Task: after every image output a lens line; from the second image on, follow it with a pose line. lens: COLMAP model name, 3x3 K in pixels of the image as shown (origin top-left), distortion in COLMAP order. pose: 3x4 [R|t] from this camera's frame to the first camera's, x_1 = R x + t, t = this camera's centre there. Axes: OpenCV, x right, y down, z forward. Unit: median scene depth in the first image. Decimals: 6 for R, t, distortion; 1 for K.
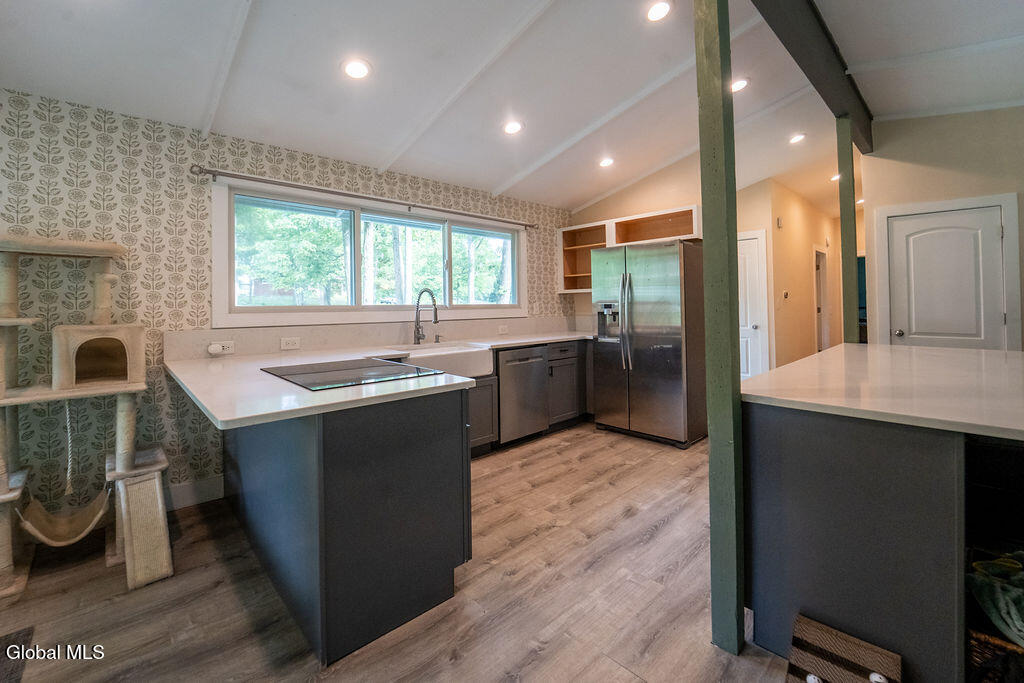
lens RADIAL K [[435.2, 0, 512.2], [0, 435.2, 285.5], [0, 0, 1]] dist [-0.016095, -0.000007]
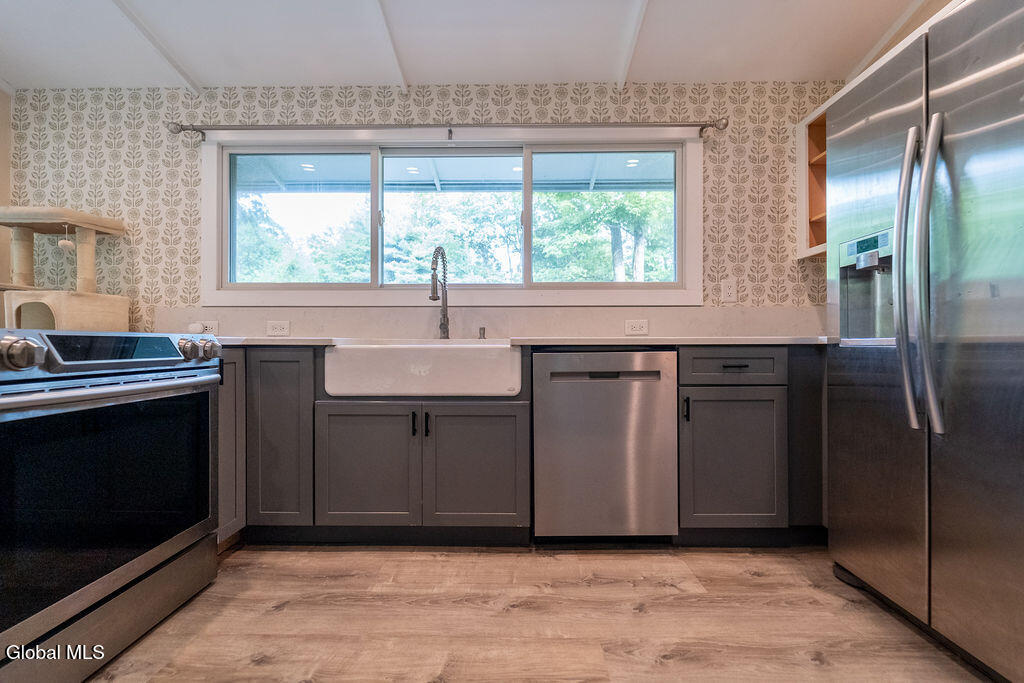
lens RADIAL K [[412.1, 0, 512.0], [0, 412.1, 341.5], [0, 0, 1]] dist [0.002476, 0.000177]
pose [[0.720016, 0.006730, -0.693925, 0.284488], [0.023374, 0.999150, 0.033943, 0.124394], [0.693564, -0.040660, 0.719247, 0.652580]]
